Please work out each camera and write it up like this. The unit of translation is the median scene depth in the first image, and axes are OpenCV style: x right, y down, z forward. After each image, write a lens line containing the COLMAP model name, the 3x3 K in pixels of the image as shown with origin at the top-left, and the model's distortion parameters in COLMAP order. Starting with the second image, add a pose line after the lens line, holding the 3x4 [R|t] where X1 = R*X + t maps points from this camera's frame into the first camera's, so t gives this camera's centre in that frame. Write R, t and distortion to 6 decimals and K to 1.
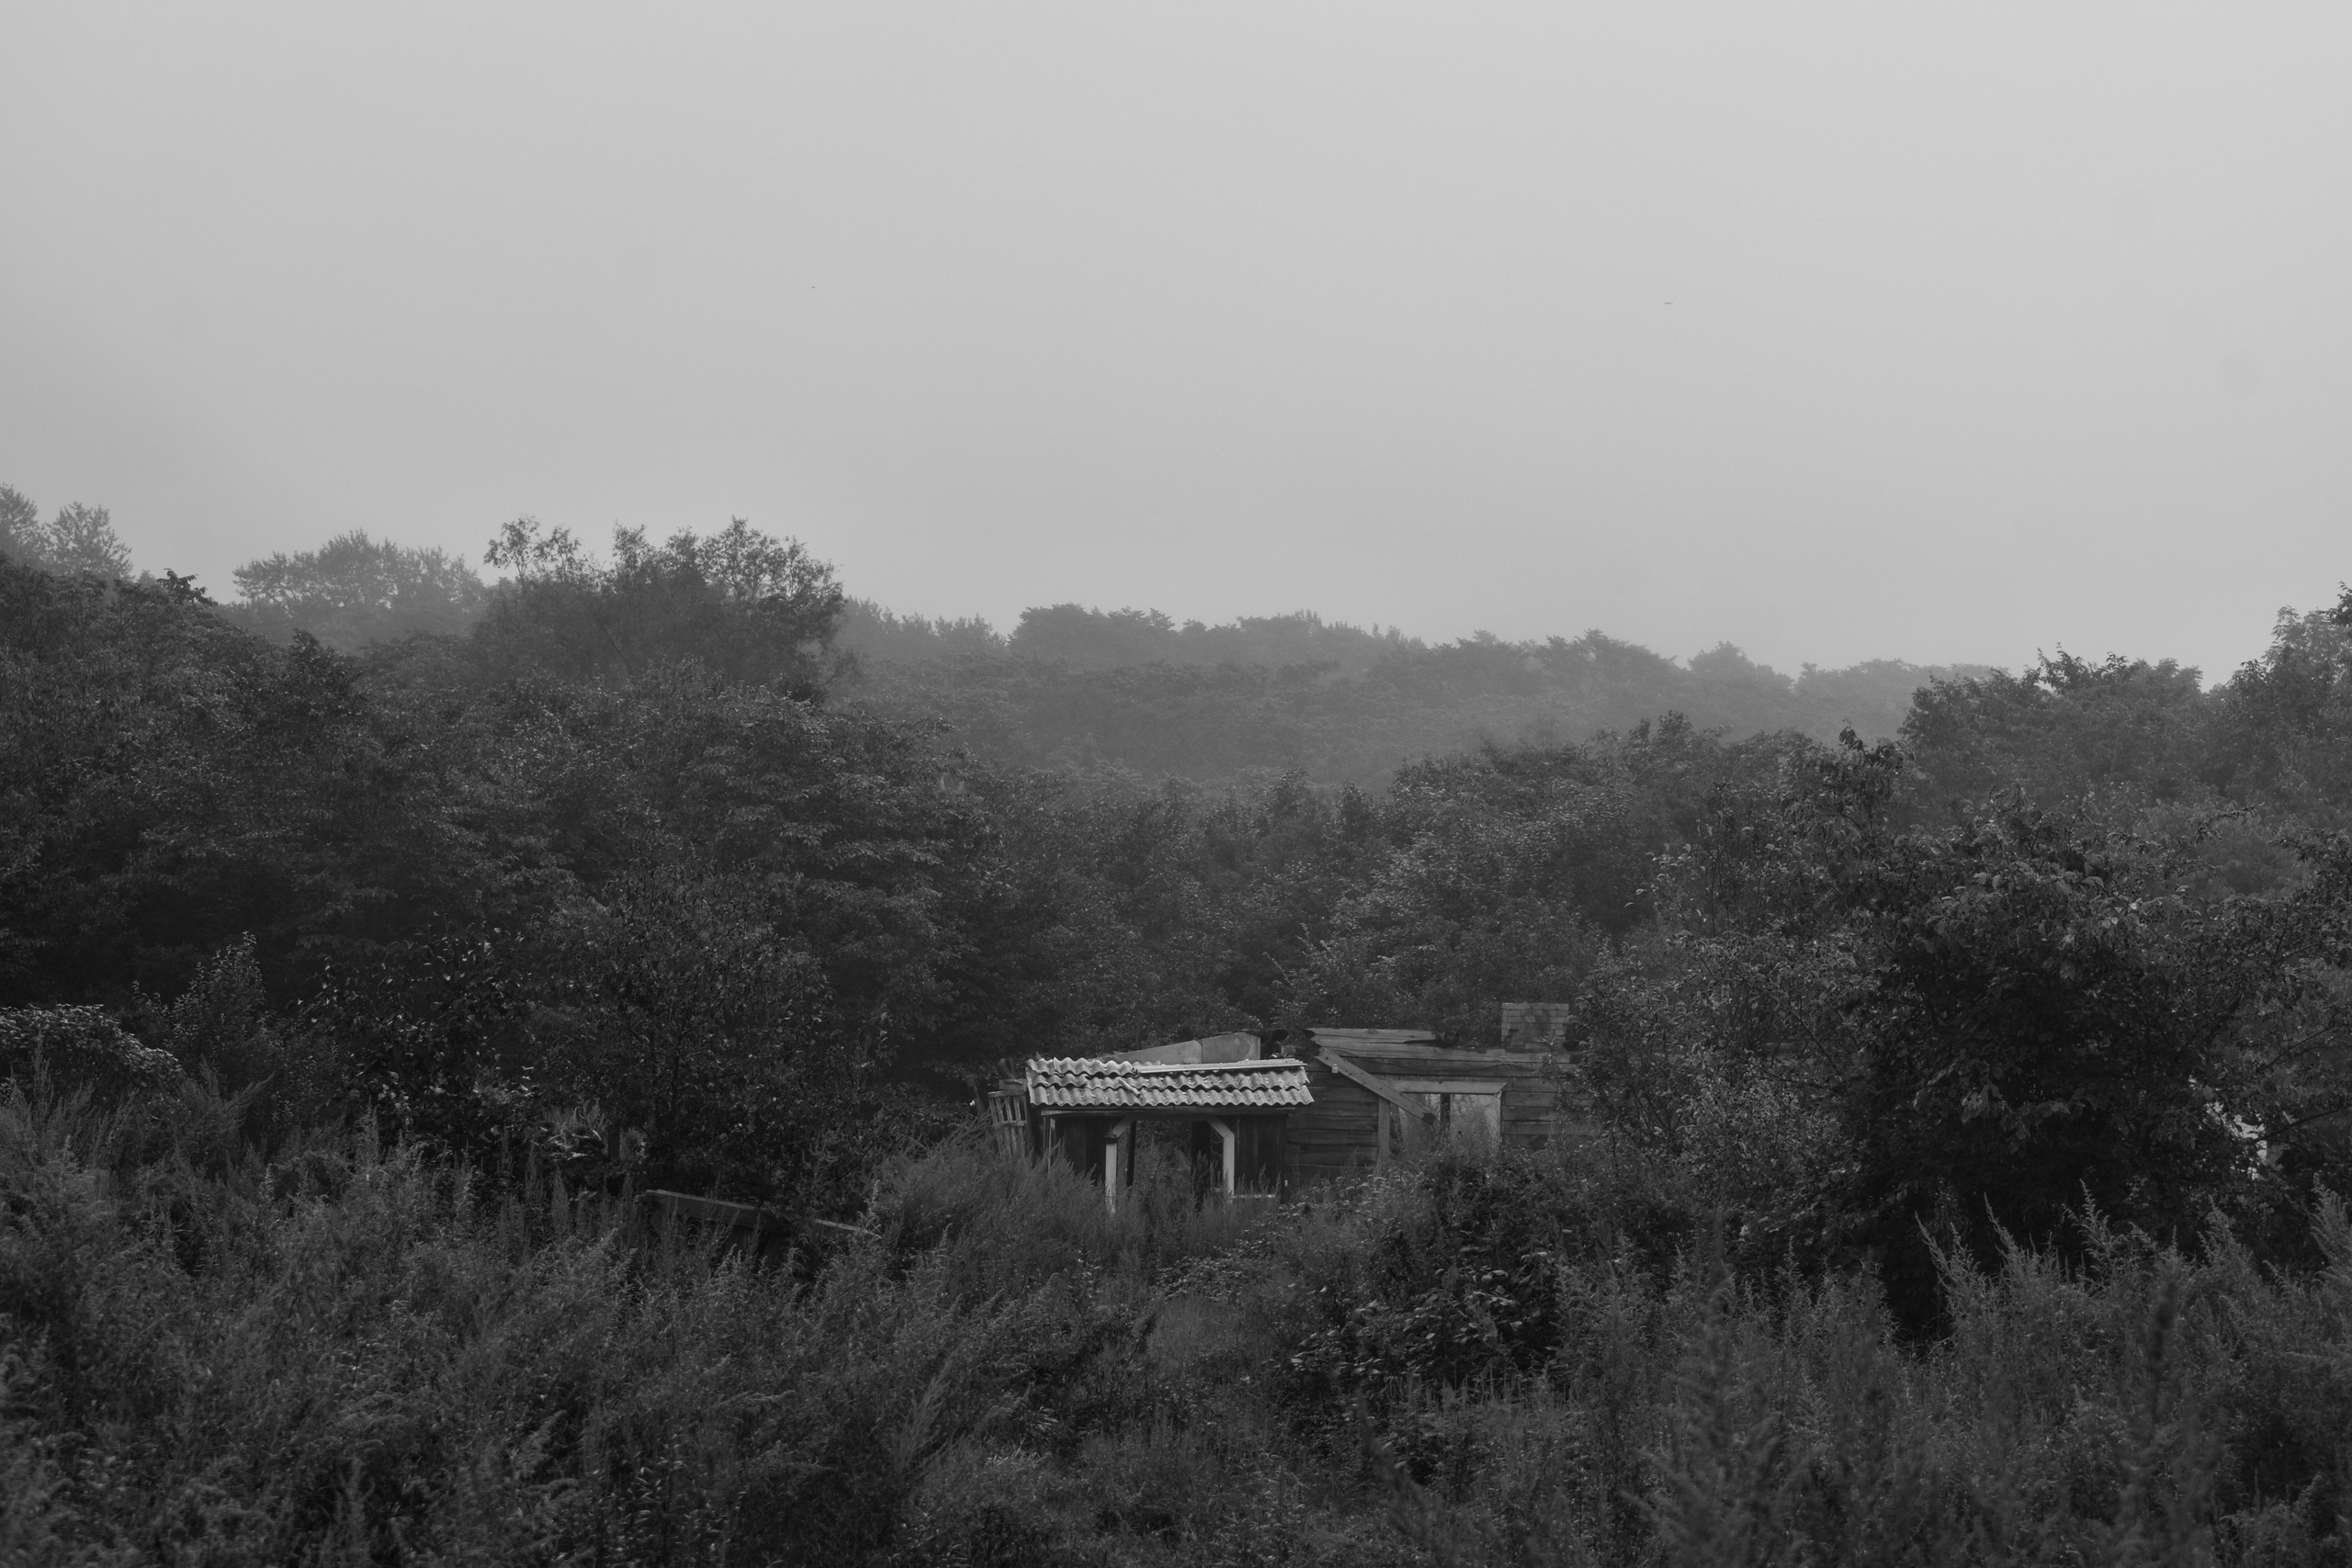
lens RADIAL K [[5607.1, 0, 1172.1], [0, 5607.1, 789.2], [0, 0, 1]] dist [-0.113017, 0.000000]
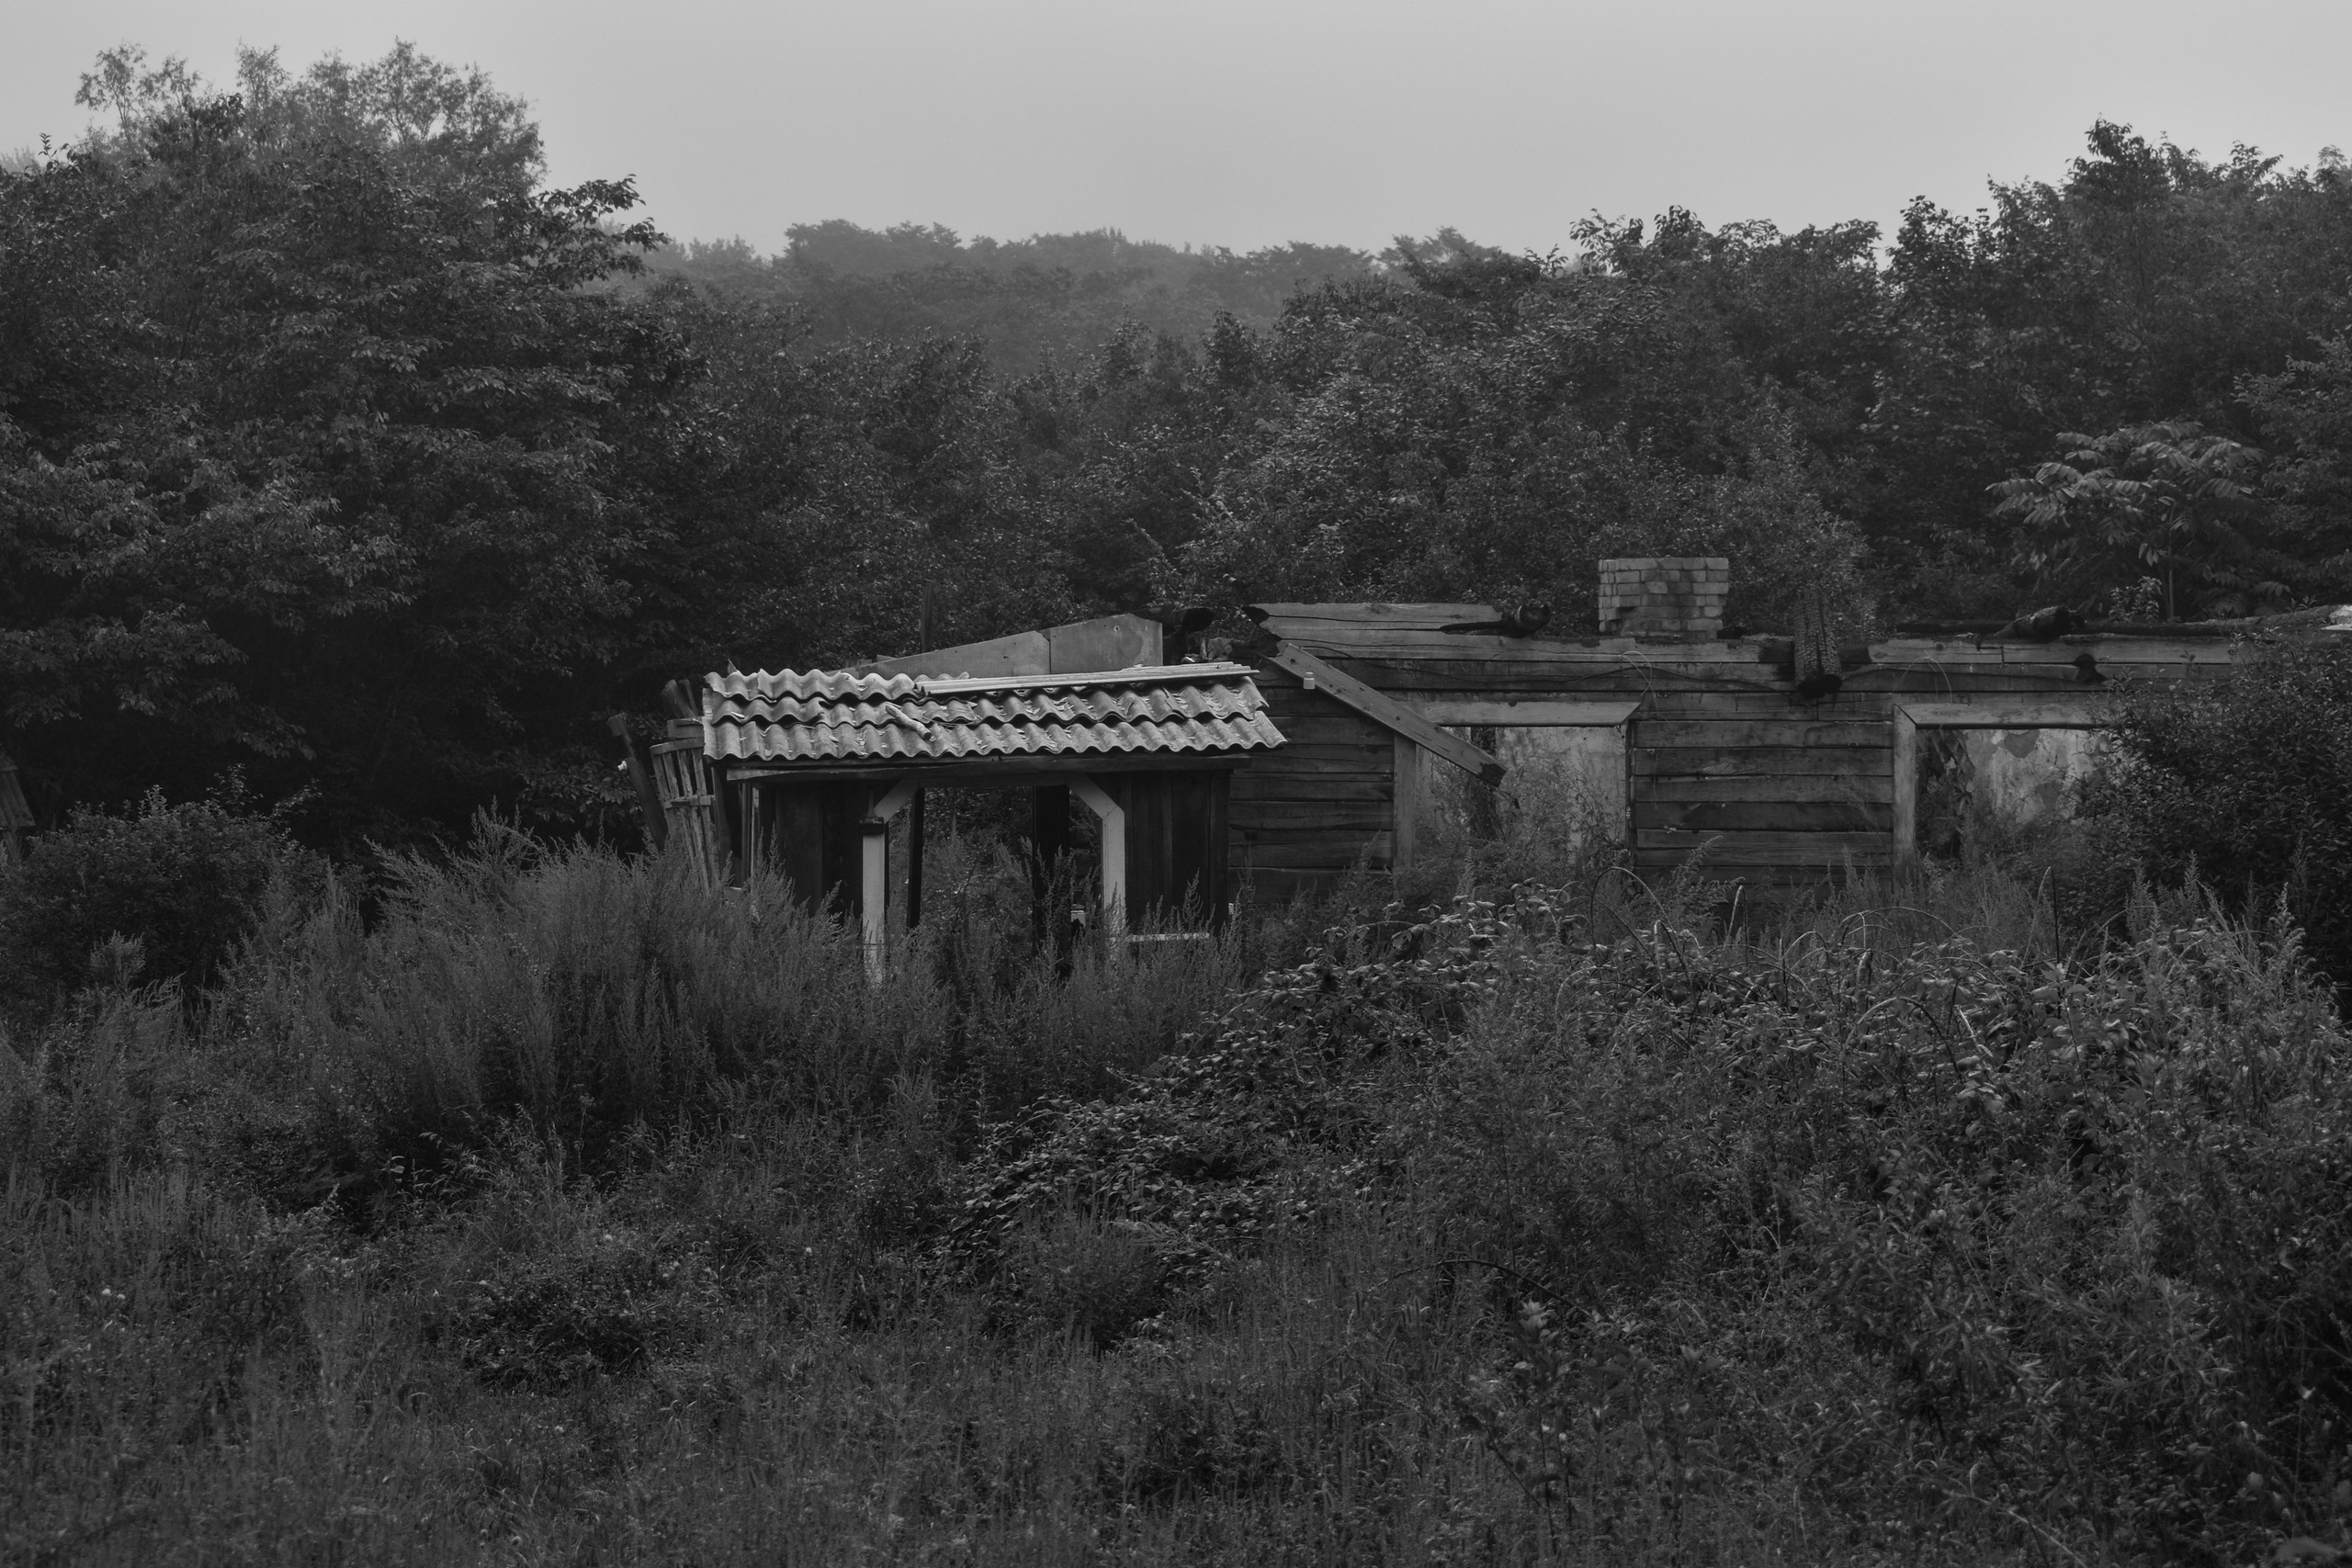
lens RADIAL K [[5607.1, 0, 1177.1], [0, 5607.1, 778.3], [0, 0, 1]] dist [-0.113017, 0.000000]
pose [[0.999088, -0.019947, 0.037750, -0.001935], [0.017865, 0.998344, 0.054686, 0.022507], [-0.038778, -0.053961, 0.997790, 0.360059]]
